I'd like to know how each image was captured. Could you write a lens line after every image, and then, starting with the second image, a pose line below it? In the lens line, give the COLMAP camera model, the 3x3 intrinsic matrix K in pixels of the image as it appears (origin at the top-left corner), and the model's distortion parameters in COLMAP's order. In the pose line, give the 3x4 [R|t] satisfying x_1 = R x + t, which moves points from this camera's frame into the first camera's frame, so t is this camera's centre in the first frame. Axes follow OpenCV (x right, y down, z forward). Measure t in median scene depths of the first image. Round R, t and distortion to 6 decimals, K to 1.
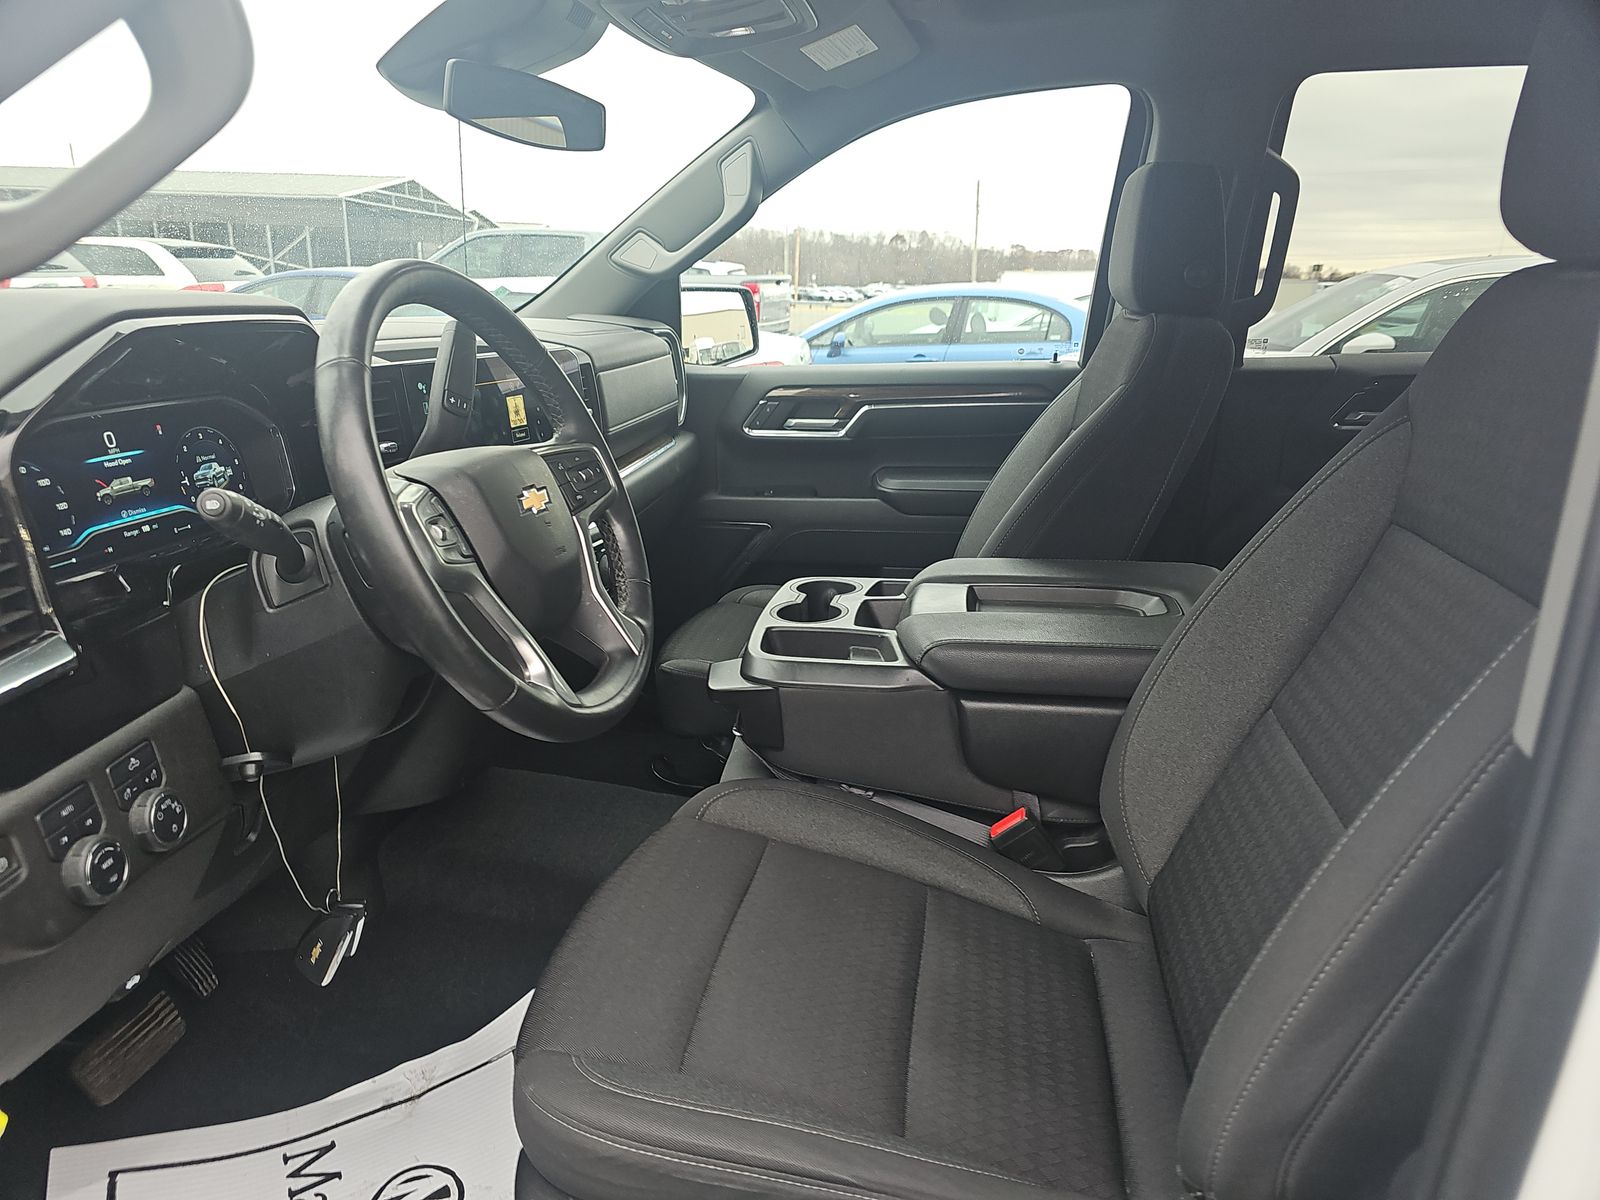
lens RADIAL K [[1044.0, 0, 800.0], [0, 1044.0, 600.0], [0, 0, 1]] dist [0.028439, -0.043928]
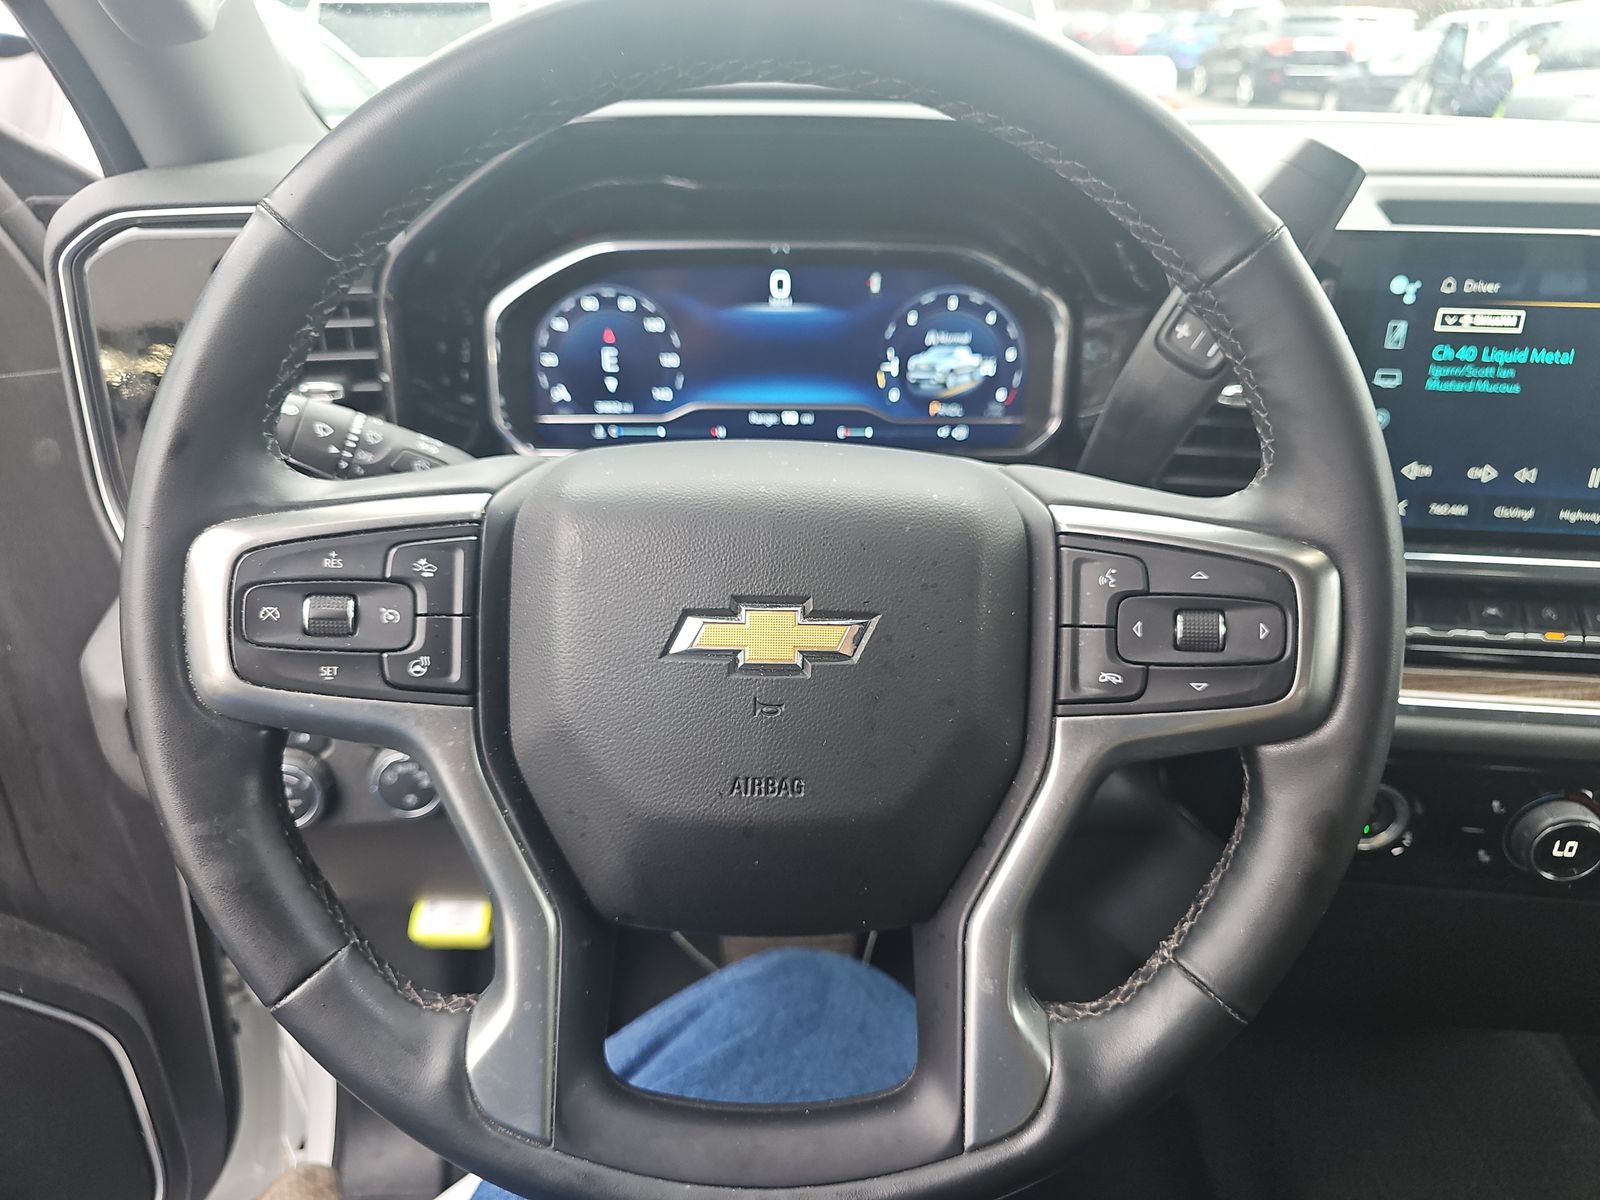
lens RADIAL K [[1044.0, 0, 800.0], [0, 1044.0, 600.0], [0, 0, 1]] dist [0.028439, -0.043928]
pose [[0.172524, 0.437358, -0.882583, 0.008507], [-0.281905, 0.880463, 0.381202, -0.028348], [0.943803, 0.183039, 0.275194, 0.100613]]
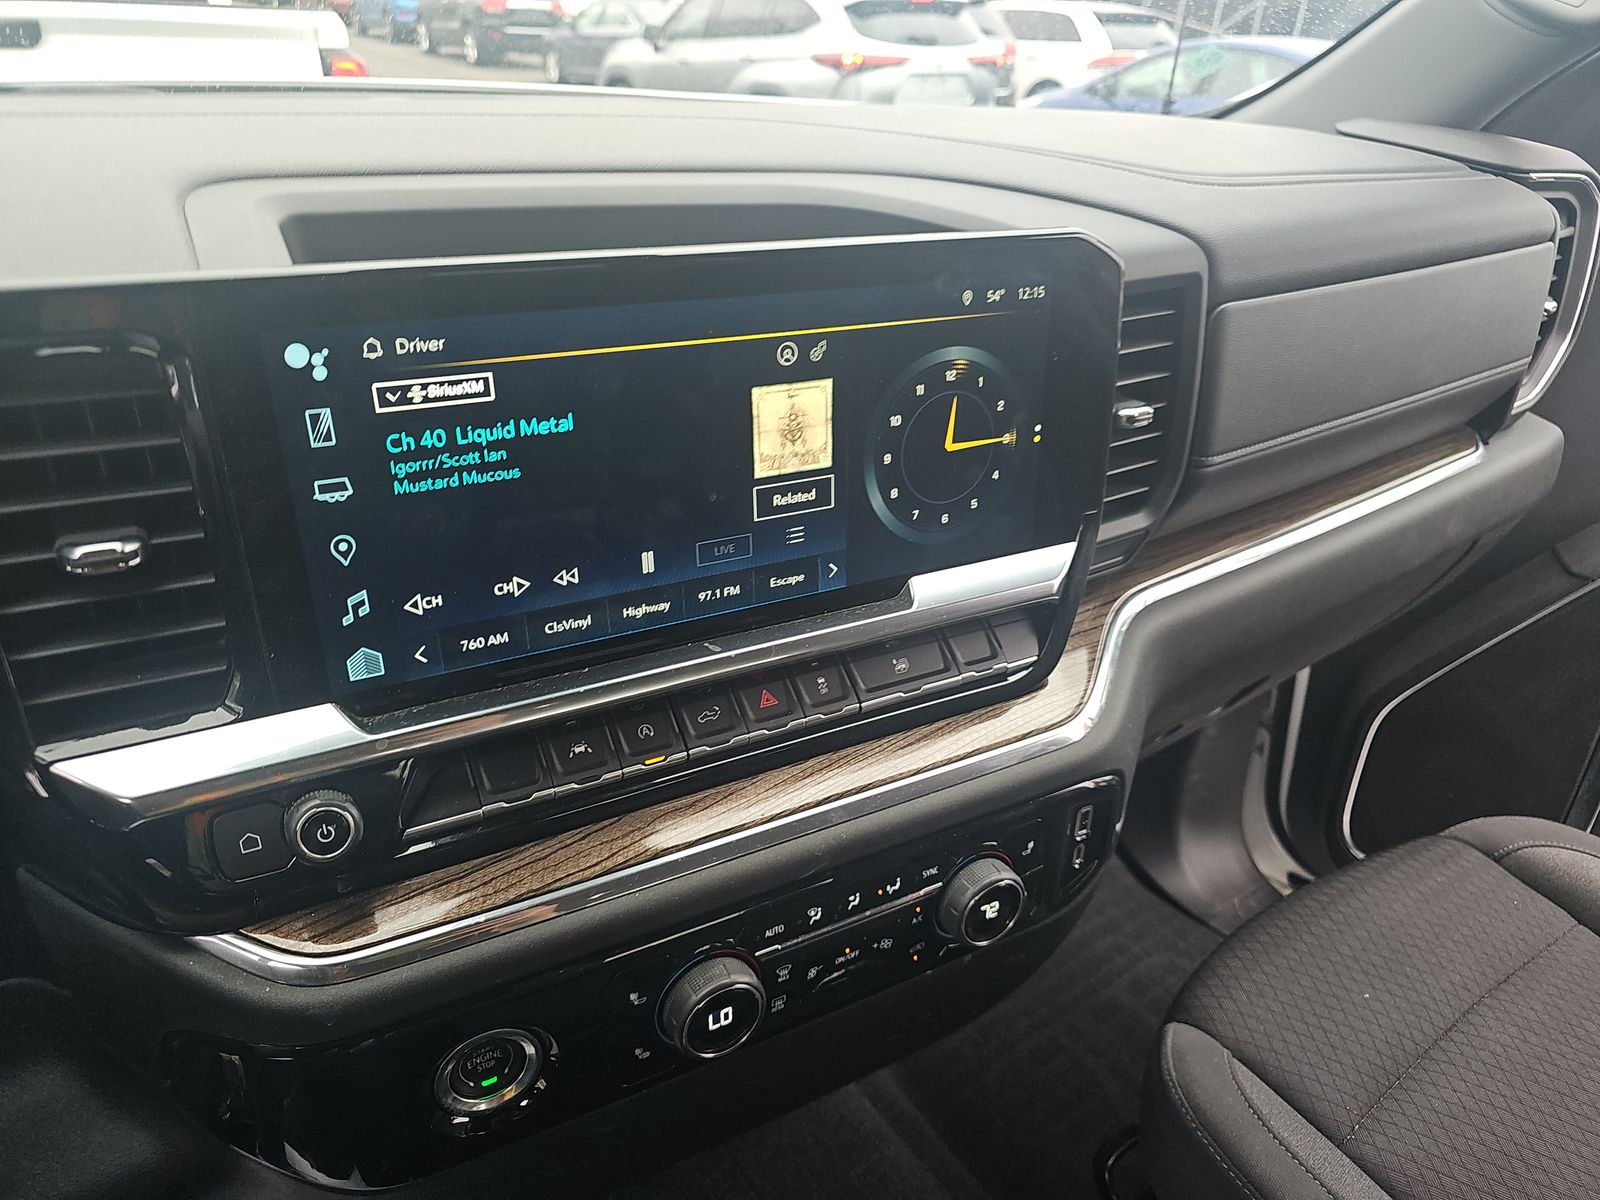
lens RADIAL K [[1029.7, 0, 800.0], [0, 1029.7, 600.0], [0, 0, 1]] dist [0.029212, -0.000358]
pose [[0.699949, 0.352401, -0.621197, -0.007986], [-0.232556, 0.934846, 0.268293, -0.039105], [0.675270, -0.043328, 0.736297, 0.135320]]
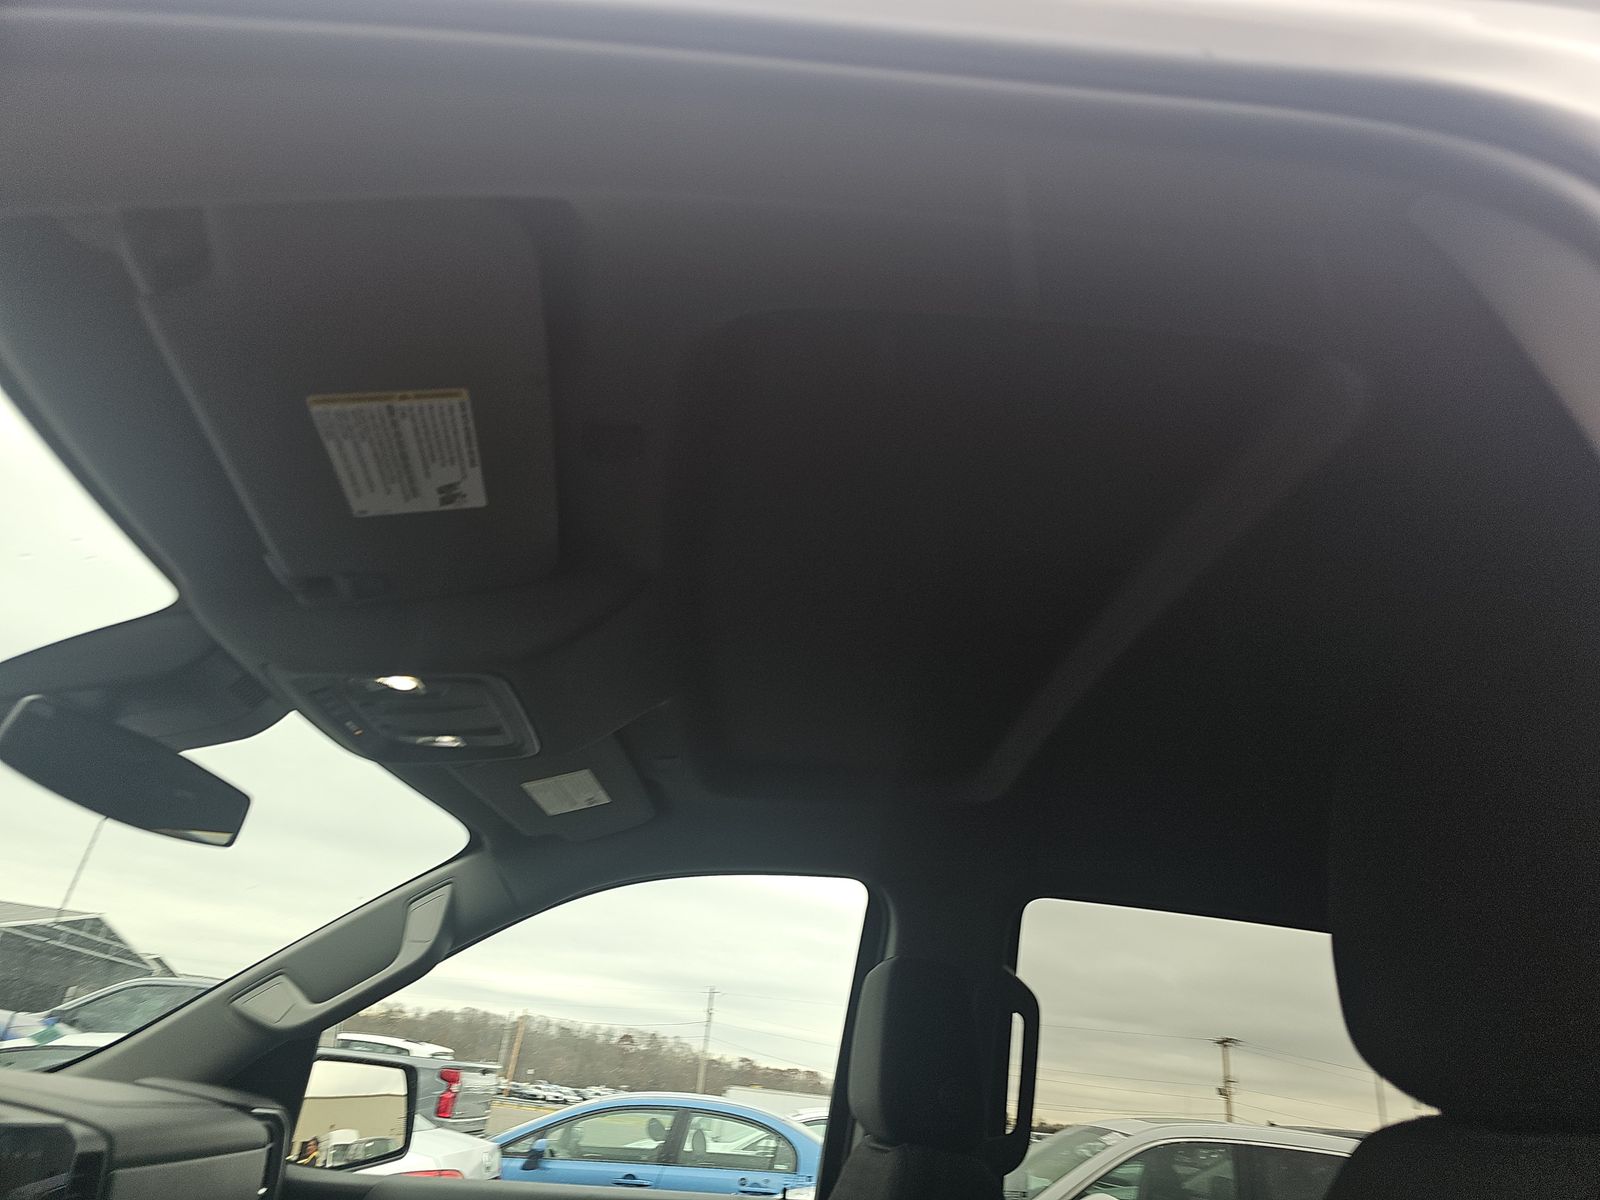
lens RADIAL K [[1029.7, 0, 800.0], [0, 1029.7, 600.0], [0, 0, 1]] dist [0.029212, -0.000358]
pose [[0.966098, 0.186011, 0.179037, 0.008376], [-0.017433, 0.738892, -0.673599, -0.009427], [-0.257586, 0.647641, 0.717085, 0.038841]]
